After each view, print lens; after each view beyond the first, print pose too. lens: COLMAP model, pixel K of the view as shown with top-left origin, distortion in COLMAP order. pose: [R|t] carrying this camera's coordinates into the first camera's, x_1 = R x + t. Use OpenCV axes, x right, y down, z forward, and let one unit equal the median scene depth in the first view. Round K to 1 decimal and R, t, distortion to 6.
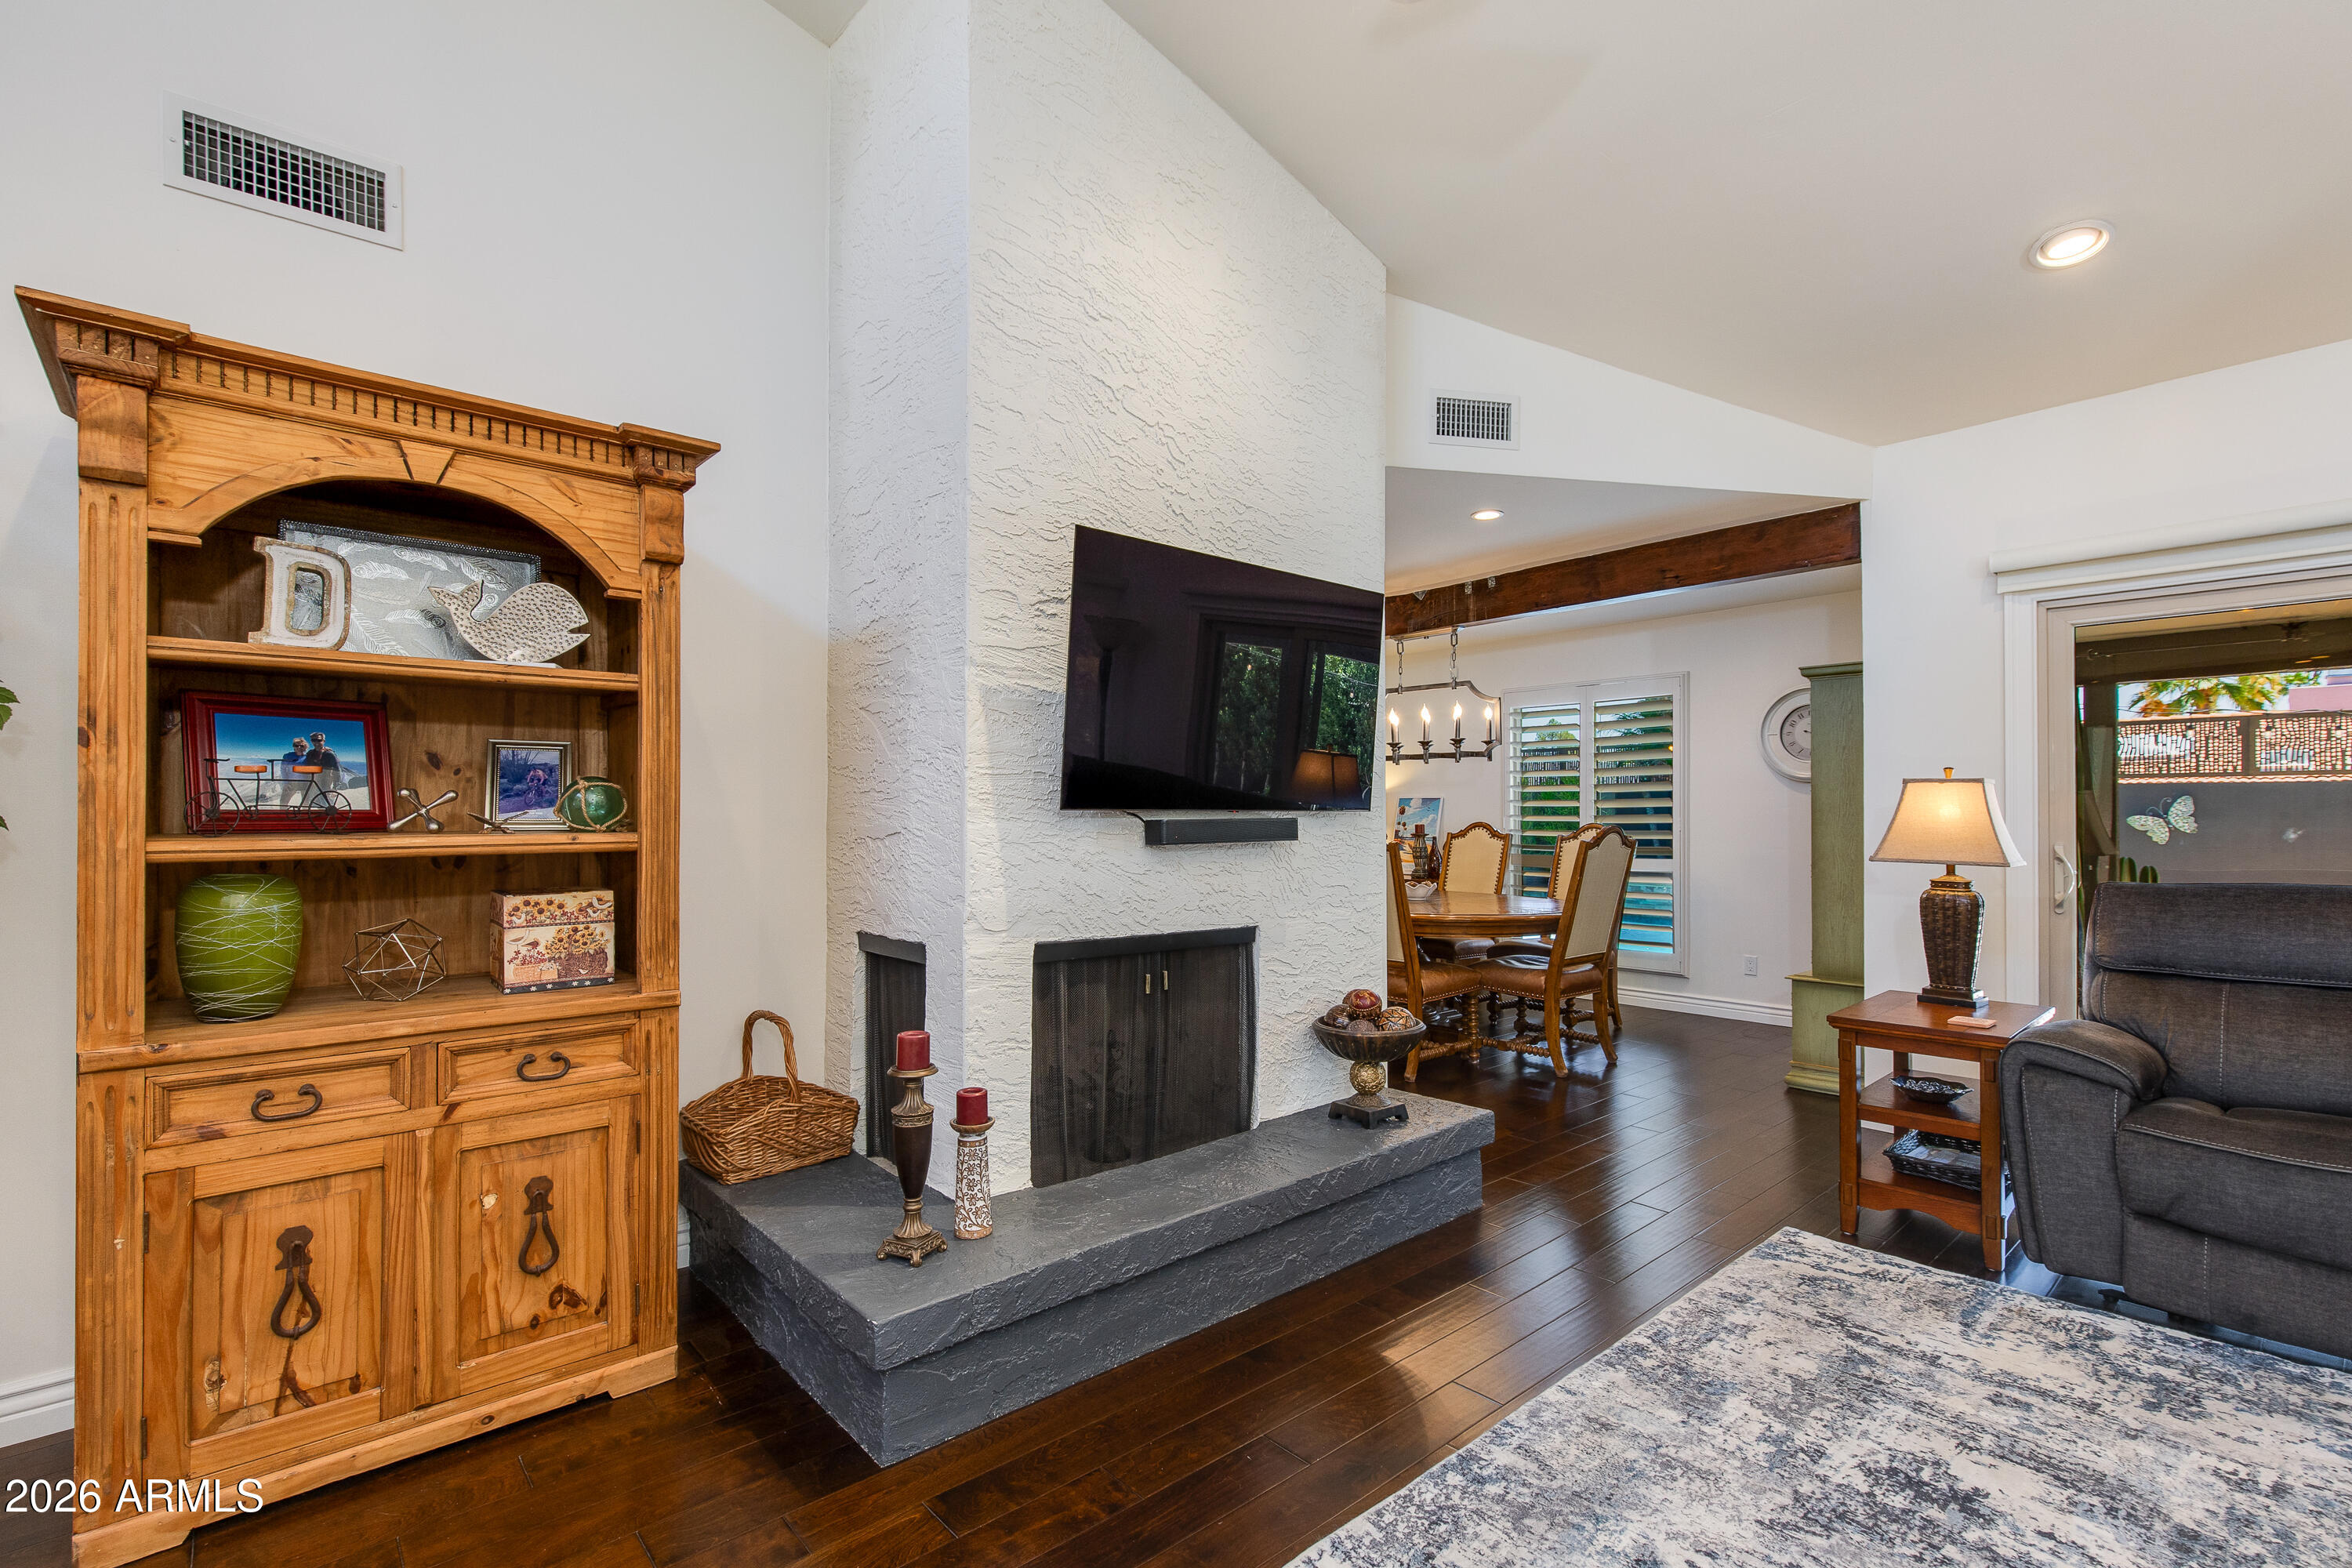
lens RADIAL K [[1064.4, 0, 1175.1], [0, 1064.4, 794.9], [0, 0, 1]] dist [0.009510, -0.000315]
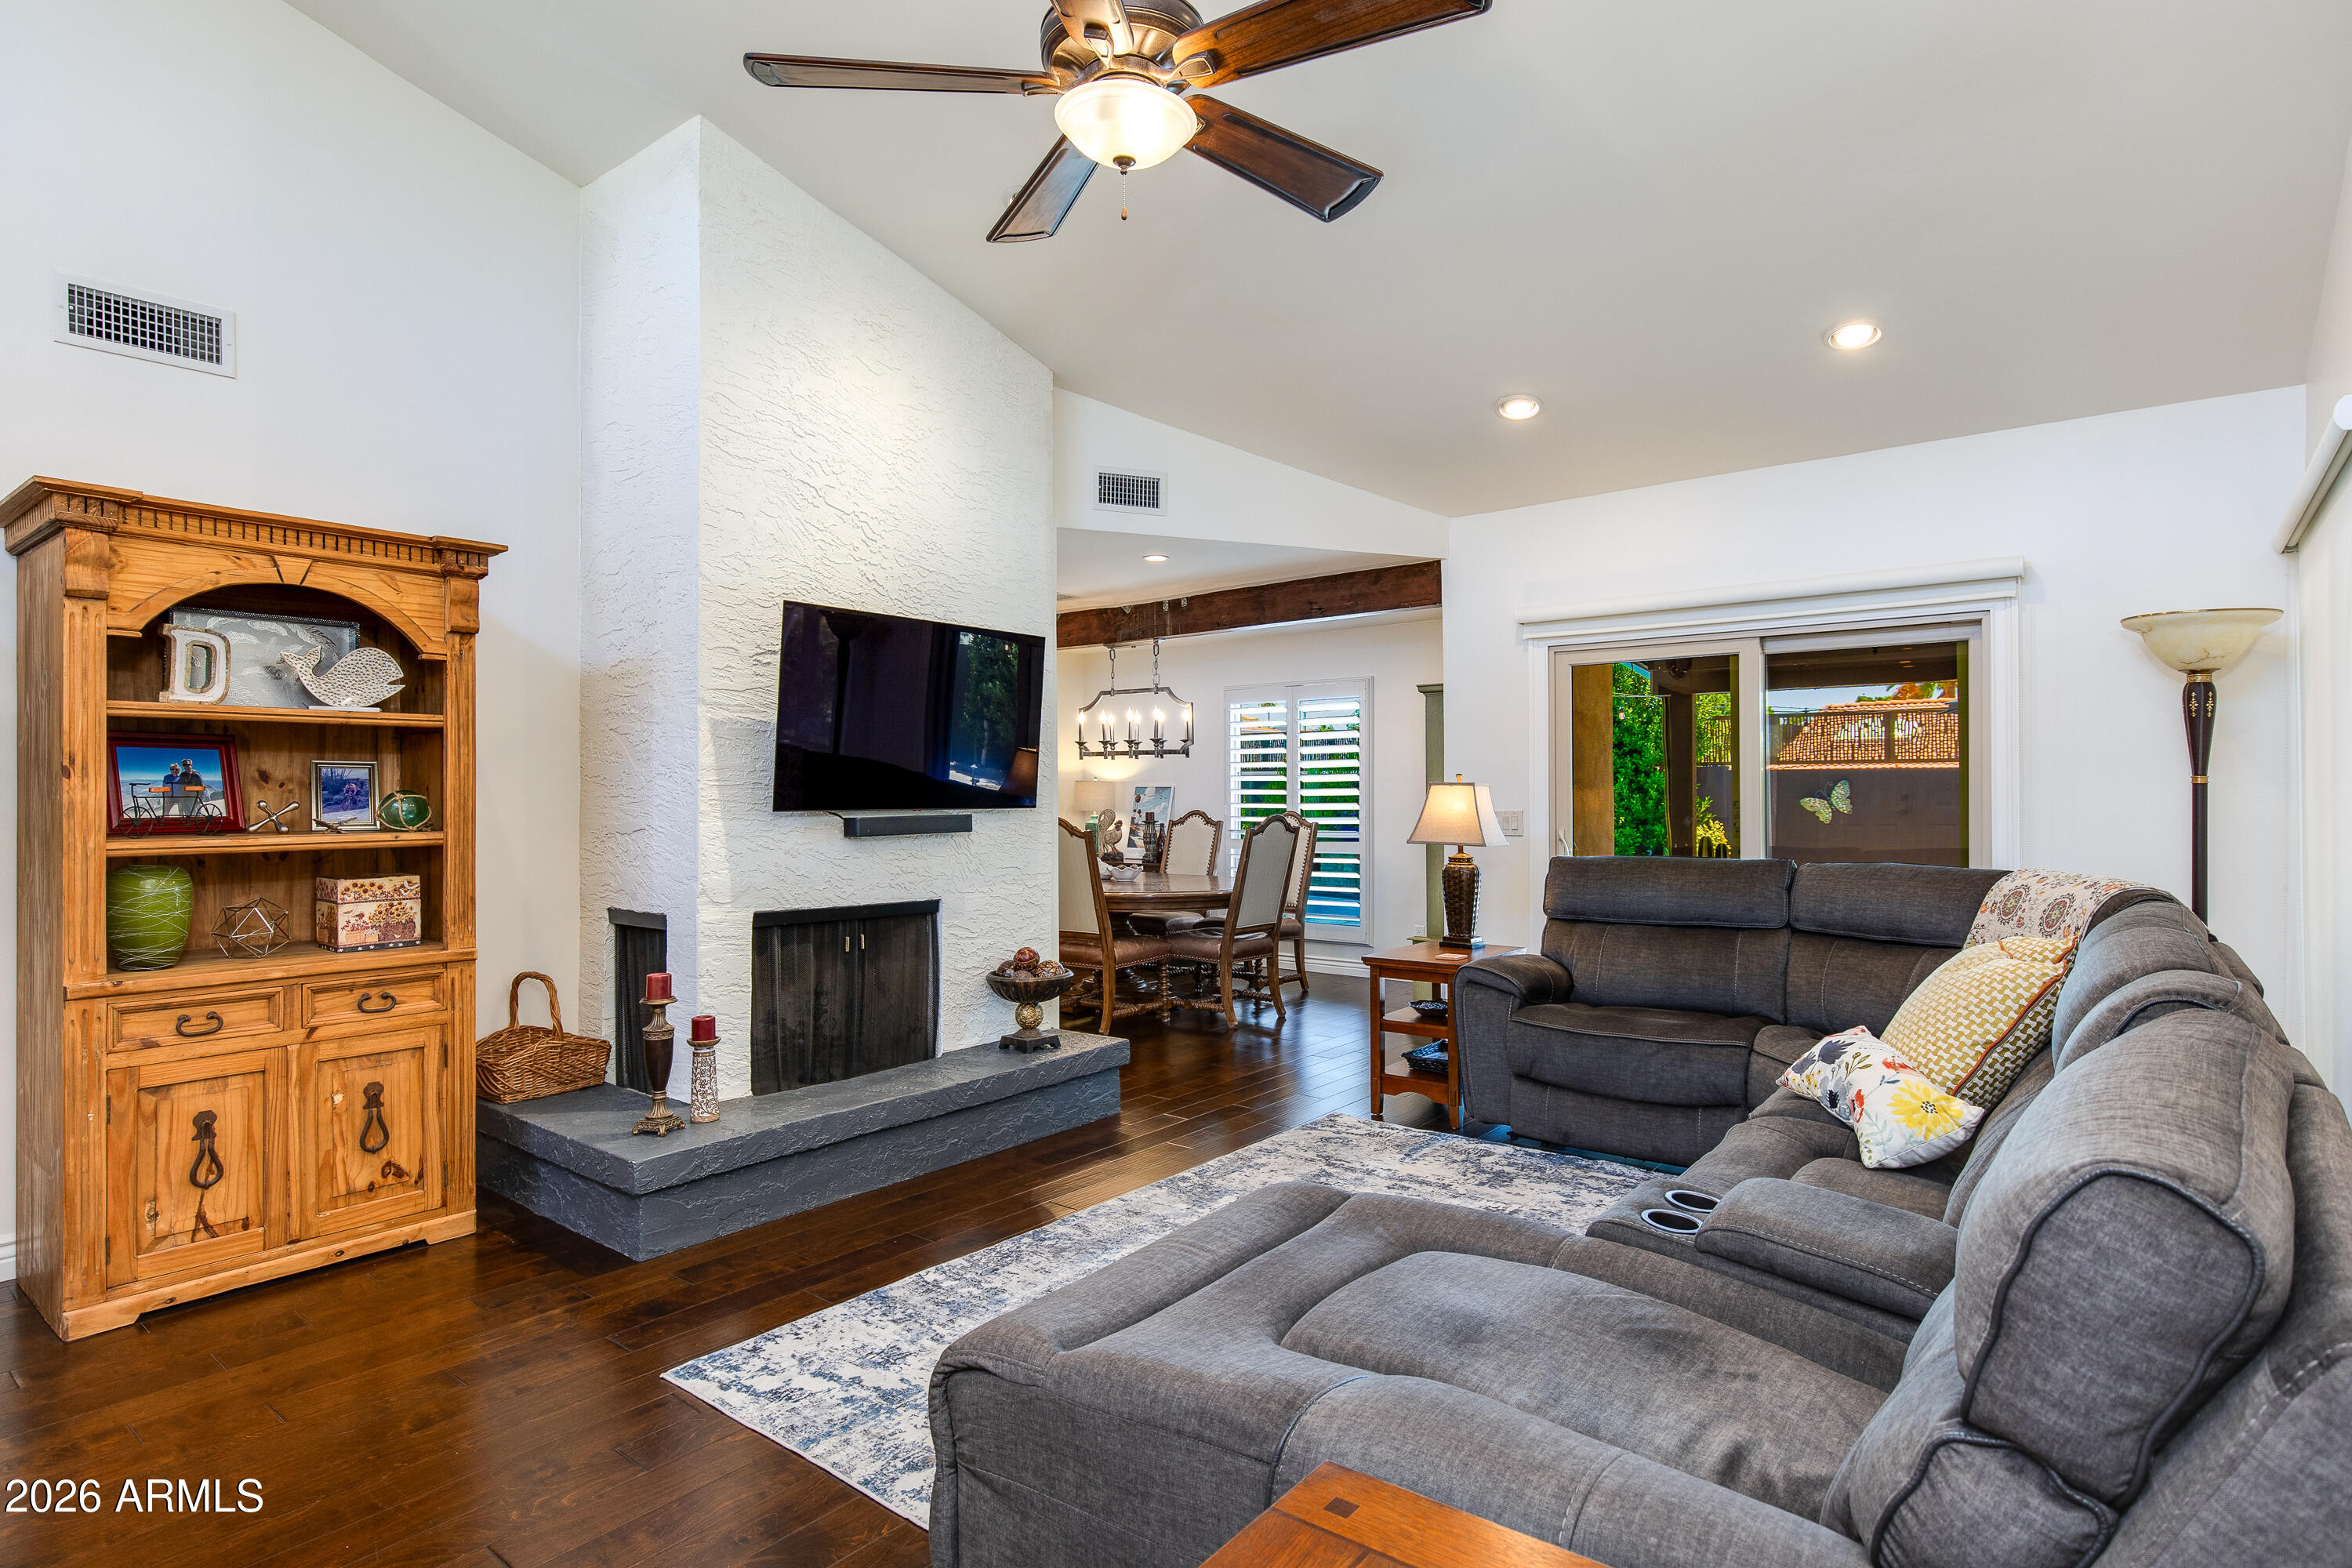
lens RADIAL K [[1239.9, 0, 1180.1], [0, 1239.9, 780.3], [0, 0, 1]] dist [0.004267, -0.003396]
pose [[0.985363, -0.000960, 0.170467, 0.143888], [-0.000446, 0.999966, 0.008210, -0.041867], [-0.170469, -0.008166, 0.985329, -0.684549]]
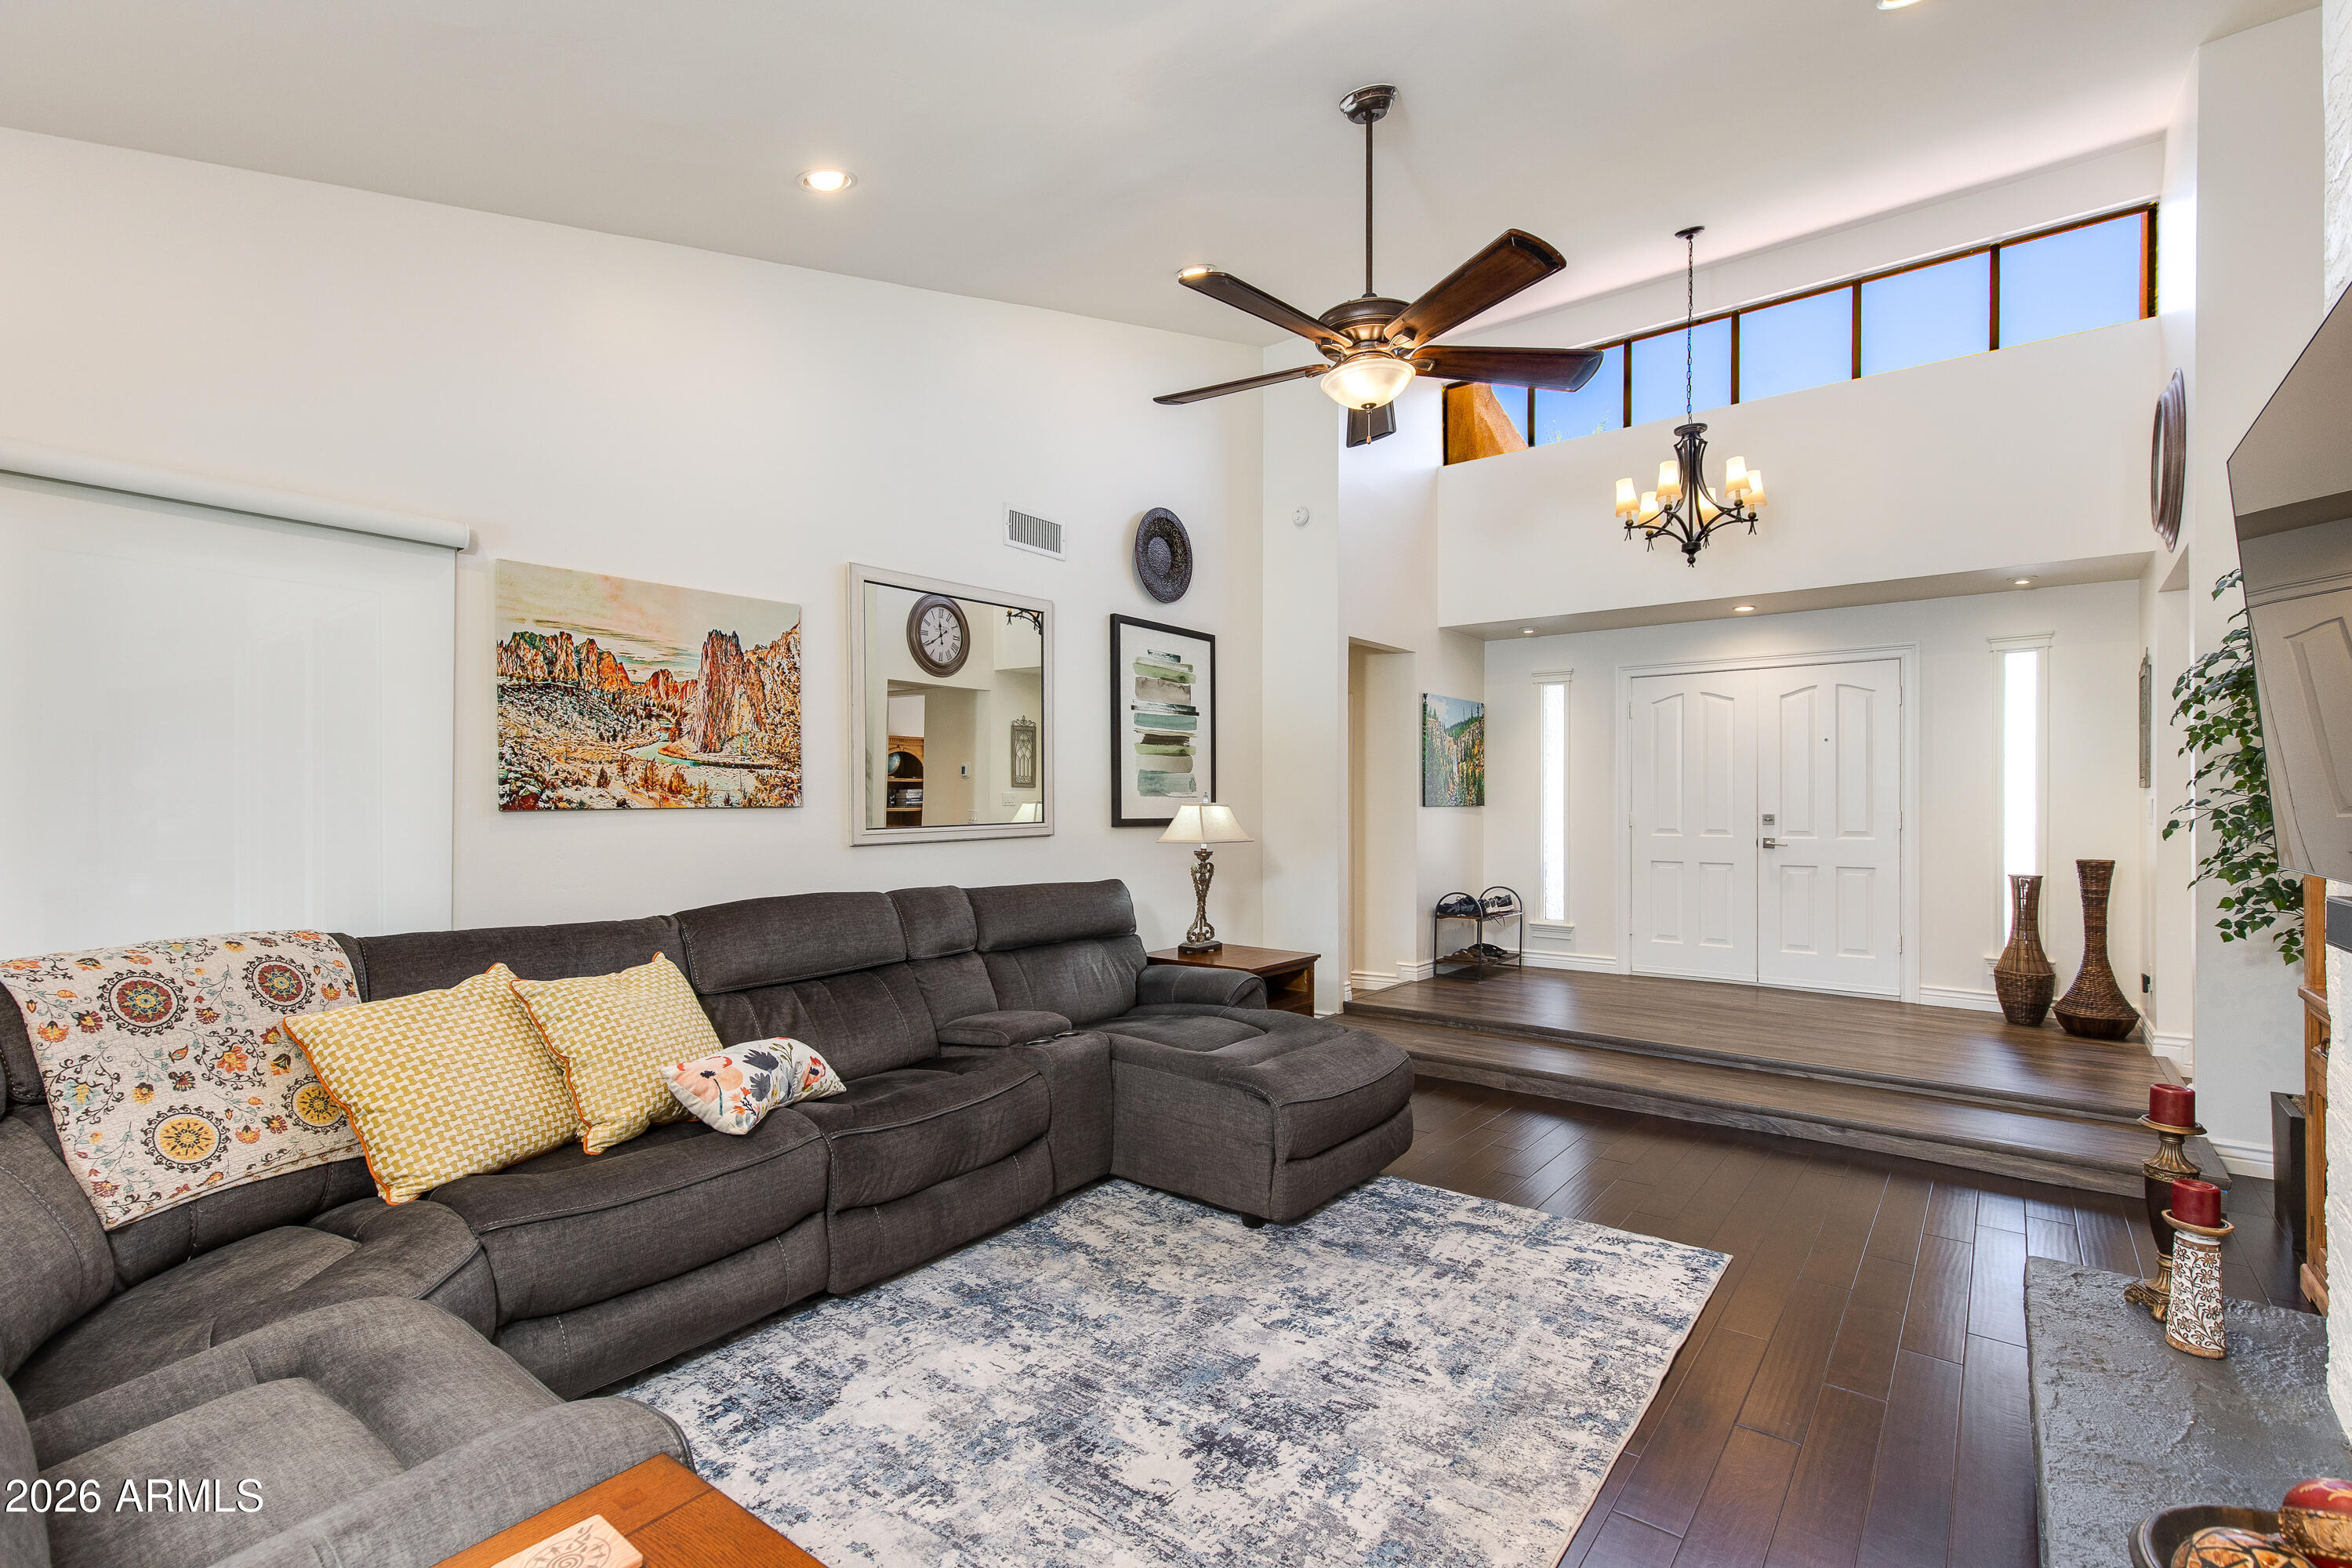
lens RADIAL K [[1064.4, 0, 1172.5], [0, 1064.4, 799.1], [0, 0, 1]] dist [0.009510, -0.000315]
pose [[-0.982370, -0.004390, -0.186893, 0.798949], [-0.001063, 0.999839, -0.017896, -0.017719], [0.186942, -0.017382, -0.982217, 1.728596]]
